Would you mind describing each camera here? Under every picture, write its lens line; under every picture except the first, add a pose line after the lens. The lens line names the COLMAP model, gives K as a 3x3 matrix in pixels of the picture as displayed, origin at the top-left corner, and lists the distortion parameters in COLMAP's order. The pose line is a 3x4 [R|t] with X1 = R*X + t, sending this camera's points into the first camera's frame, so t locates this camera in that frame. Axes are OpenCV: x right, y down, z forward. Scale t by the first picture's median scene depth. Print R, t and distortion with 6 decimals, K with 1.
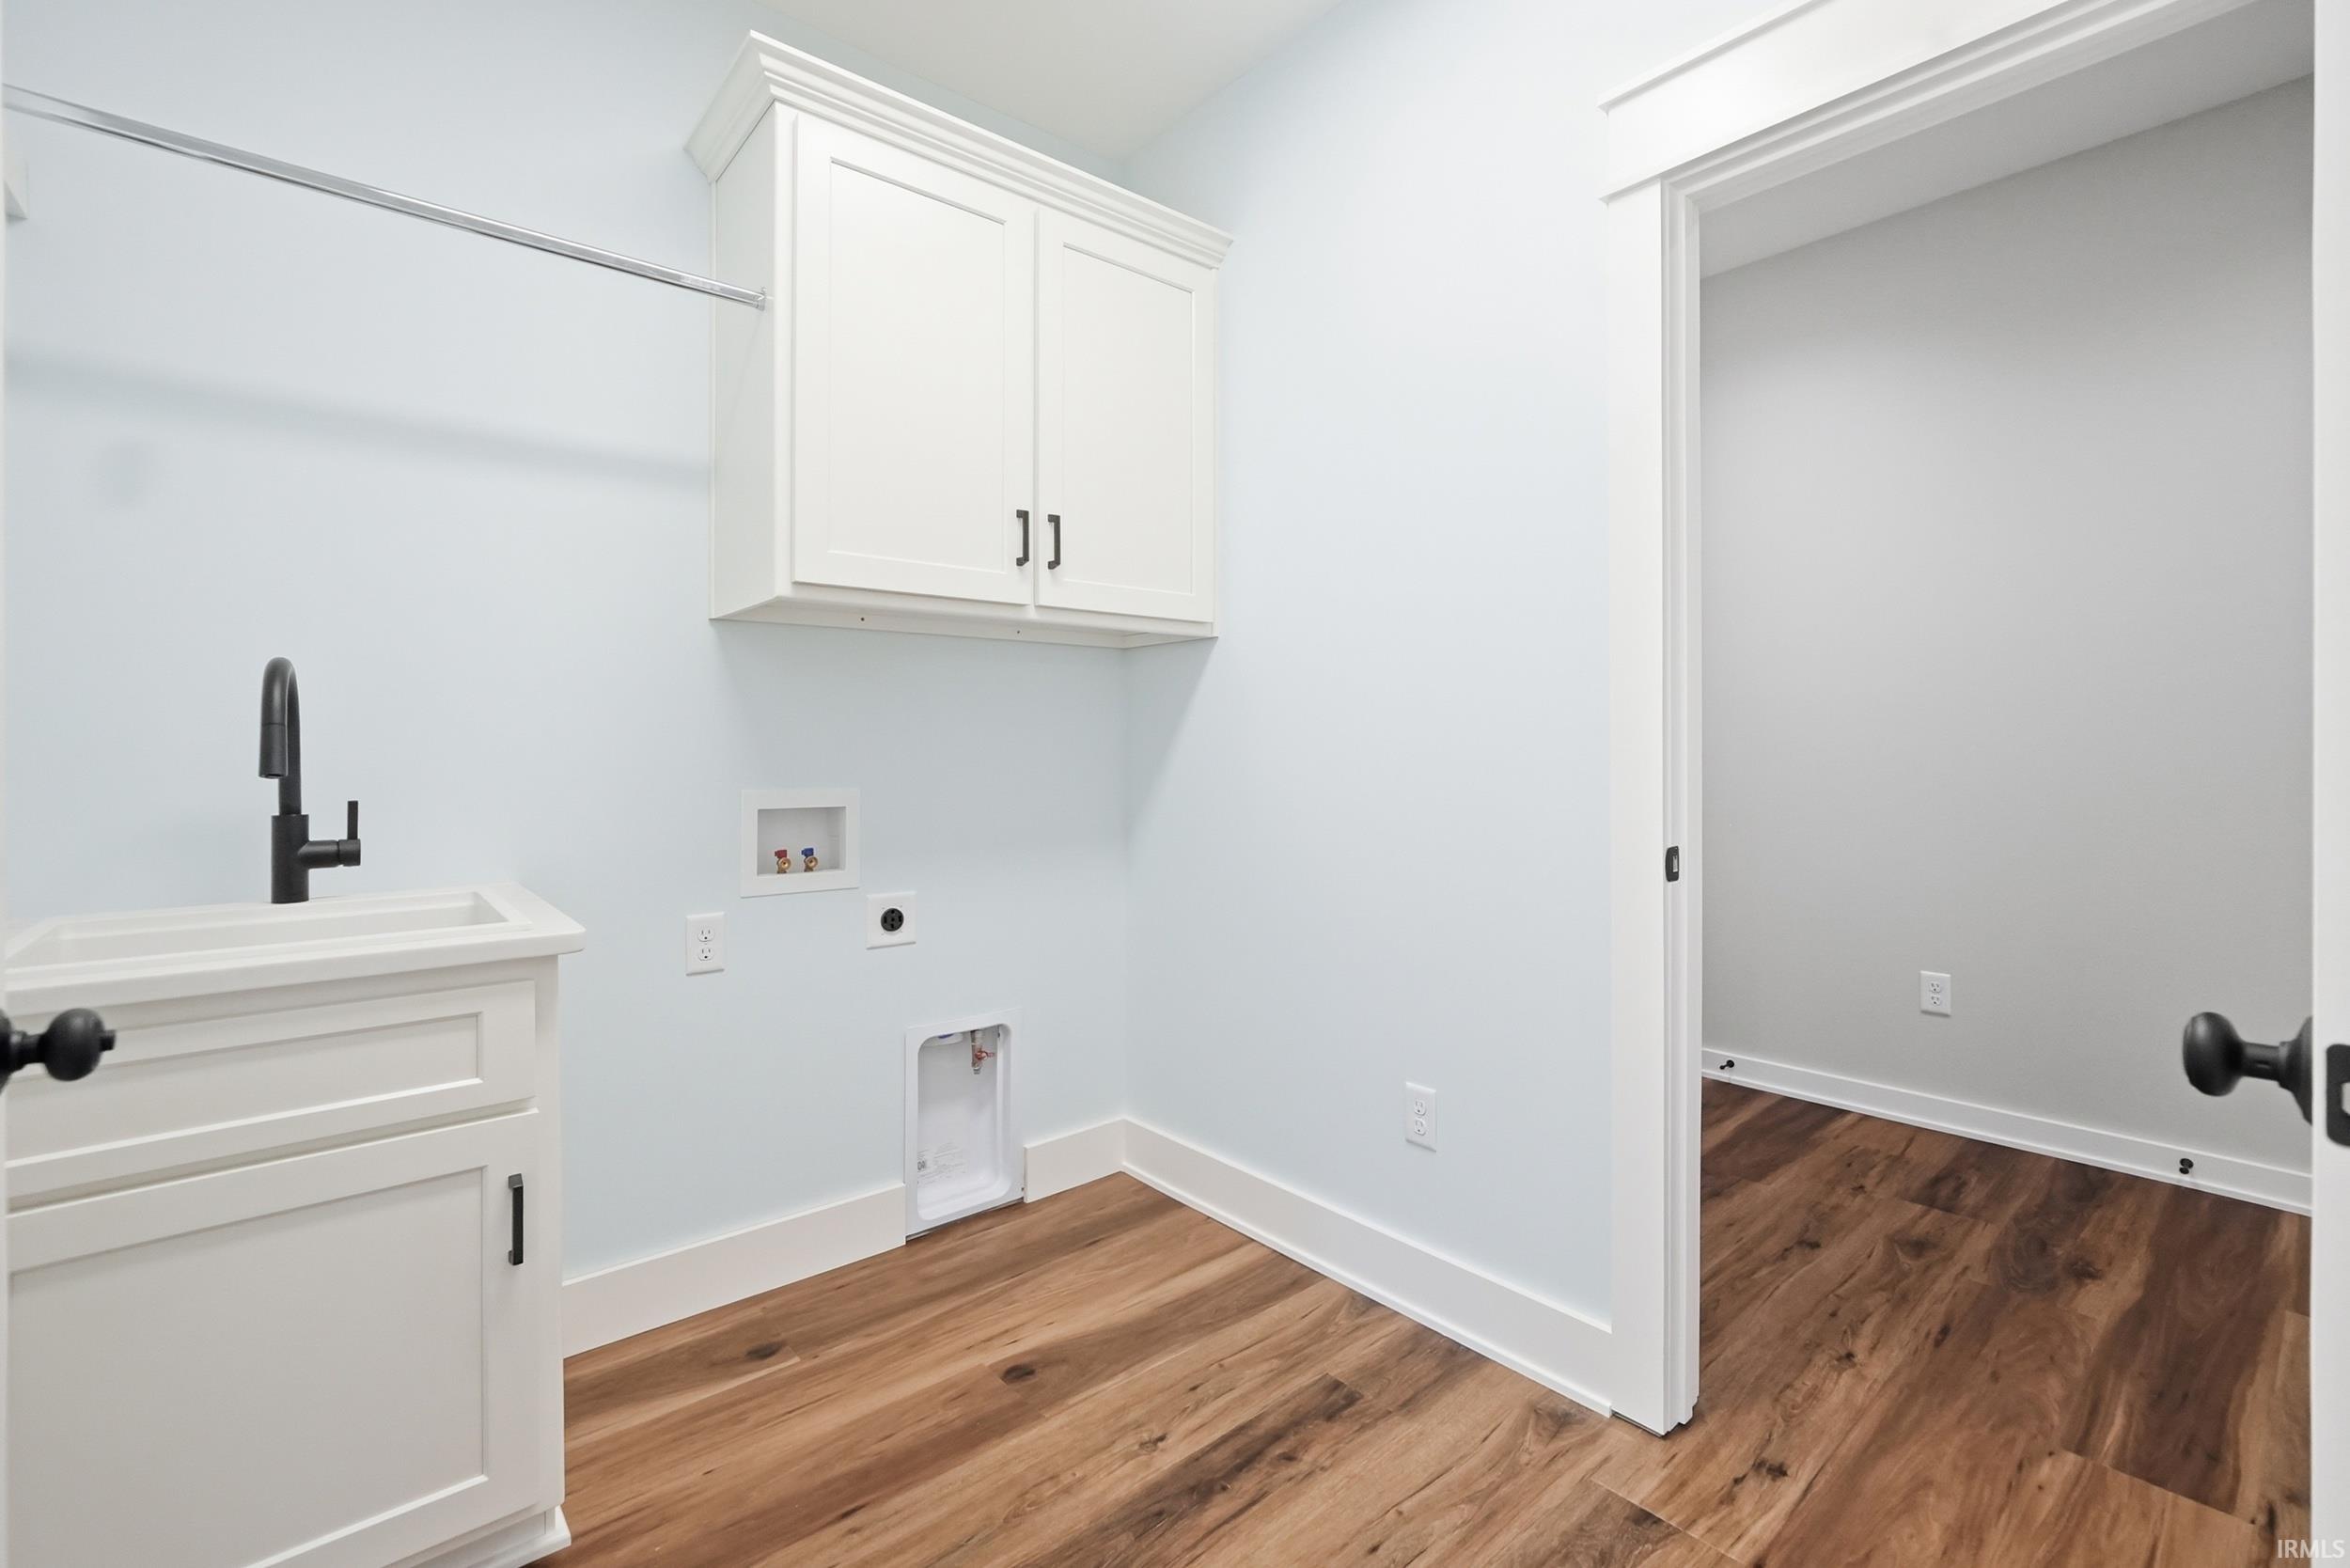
lens RADIAL K [[1025.1, 0, 1180.8], [0, 1025.1, 766.4], [0, 0, 1]] dist [-0.009120, -0.000013]
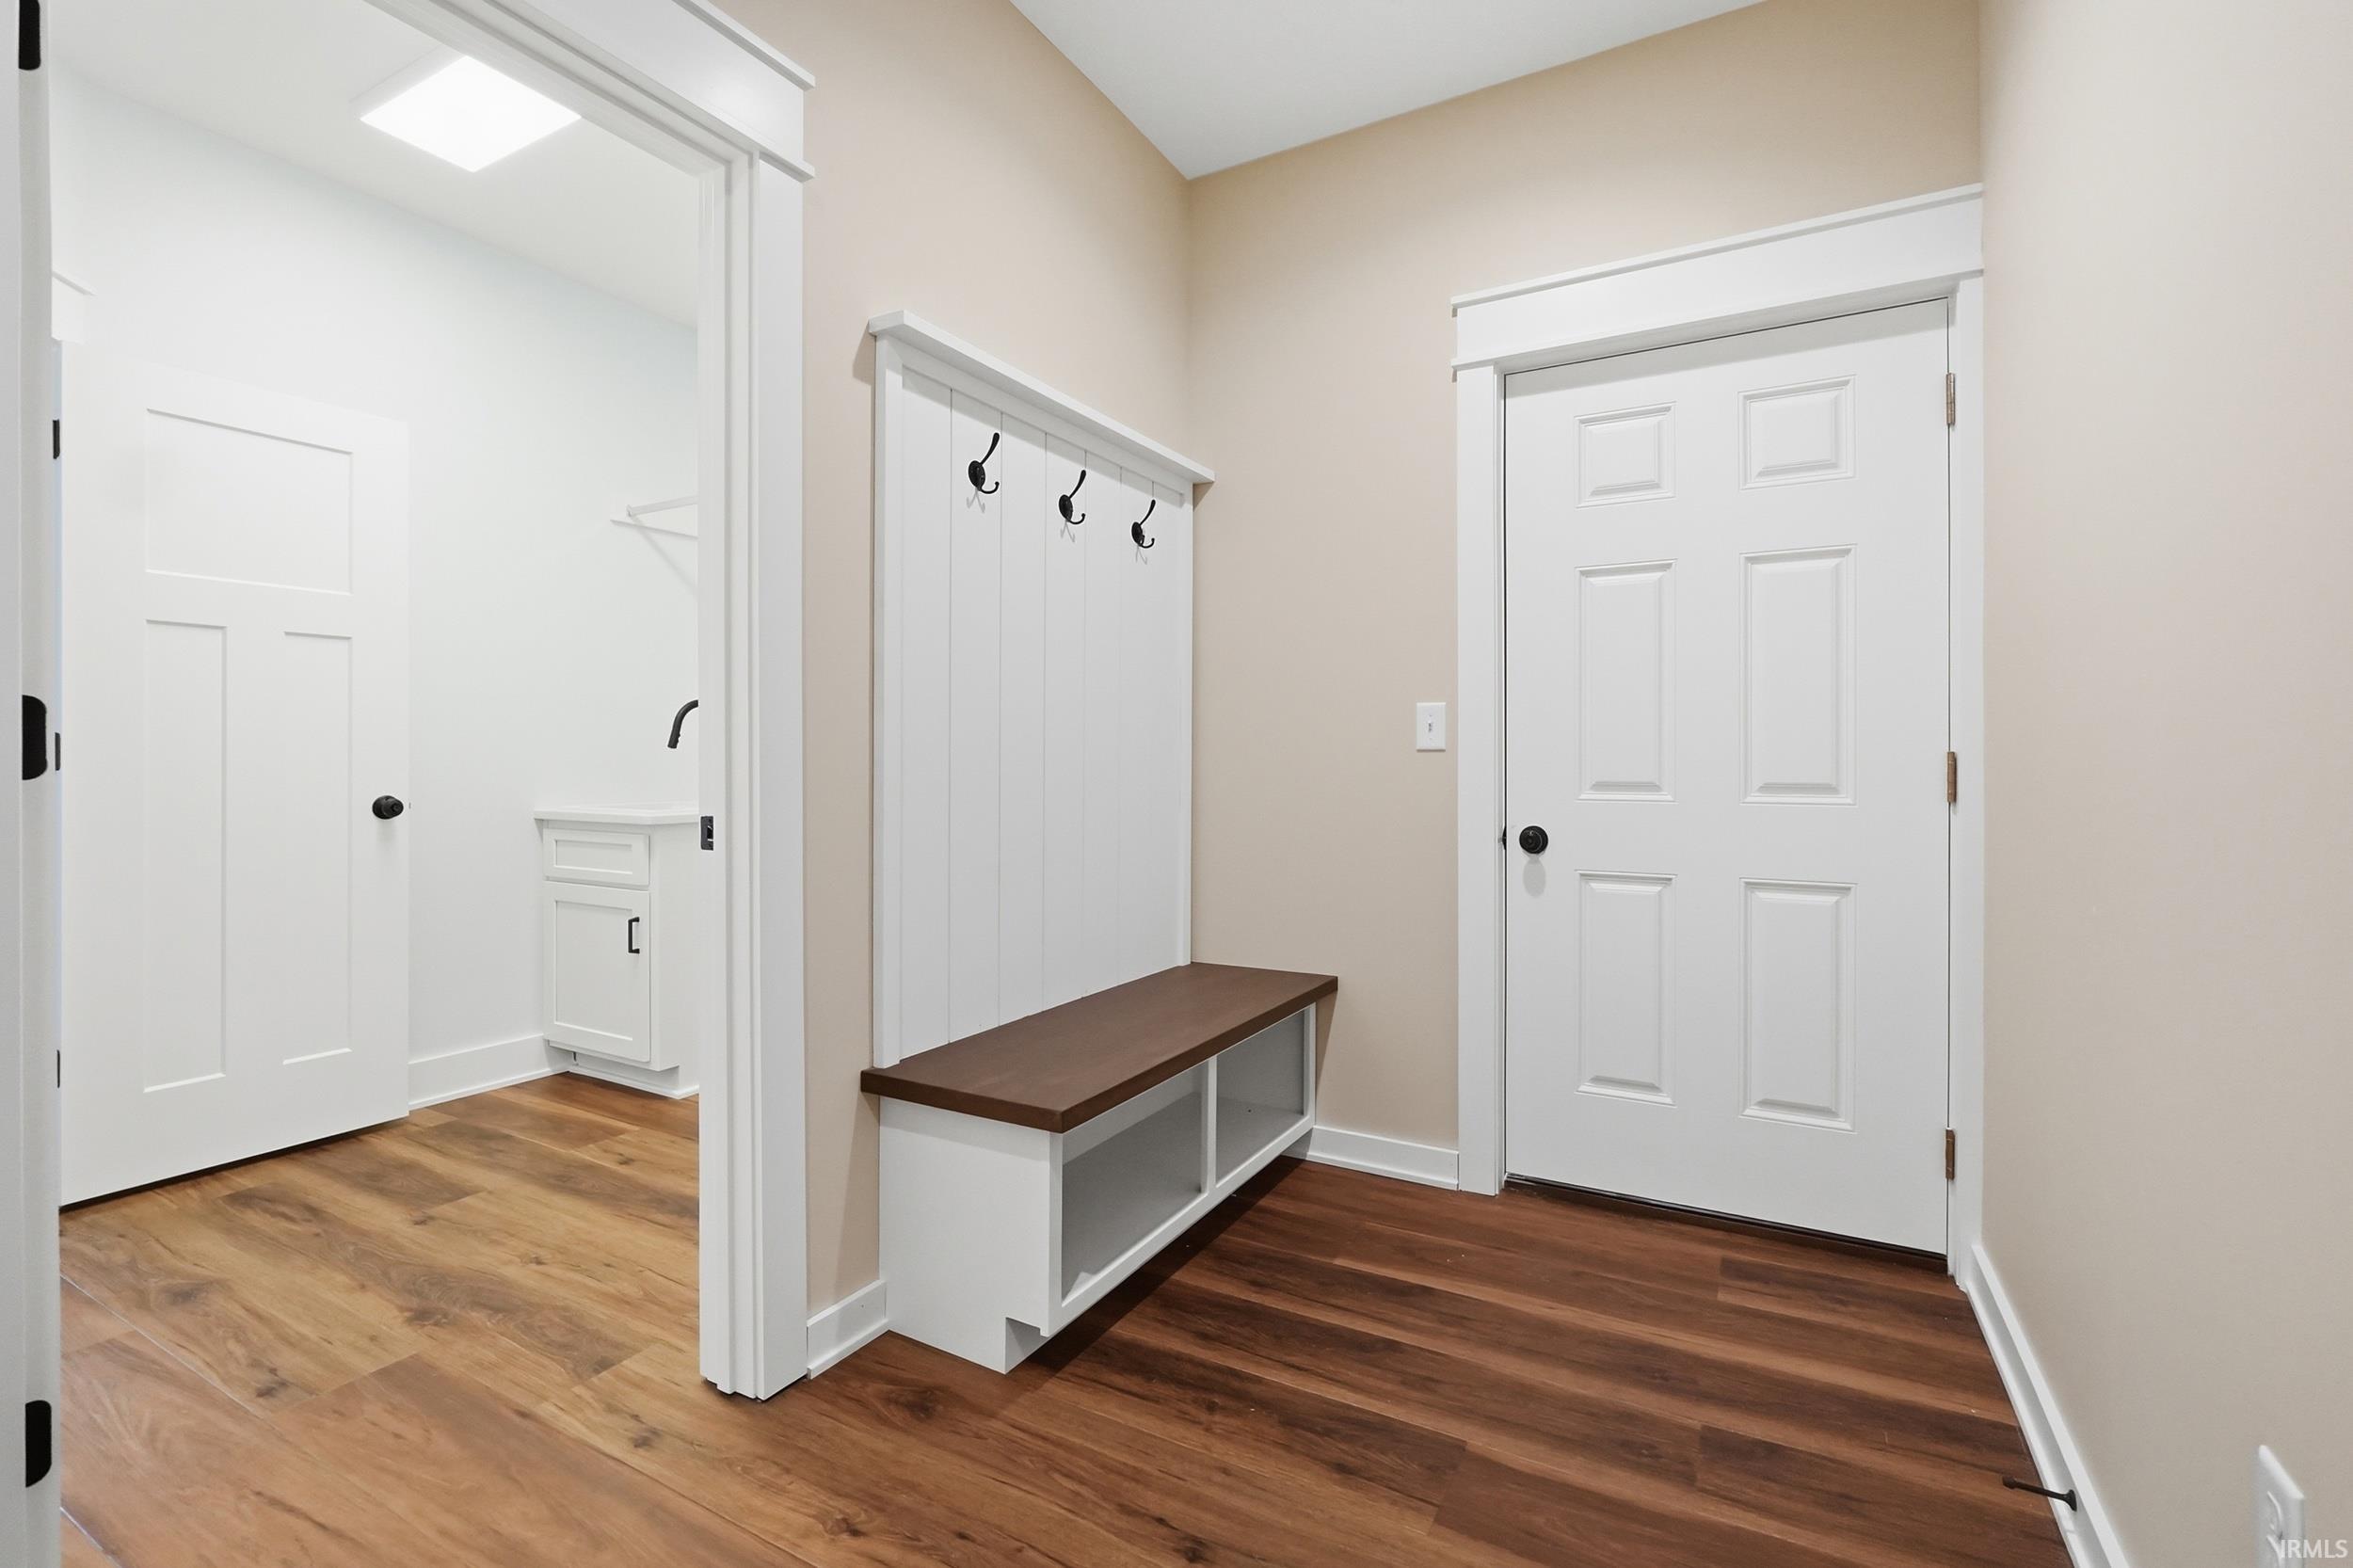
lens RADIAL K [[1026.3, 0, 1182.3], [0, 1026.3, 766.4], [0, 0, 1]] dist [-0.009120, -0.000013]
pose [[0.340310, 0.018192, -0.940137, 1.748911], [0.002277, 0.999794, 0.020171, -0.006262], [0.940311, -0.009005, 0.340198, 1.185774]]
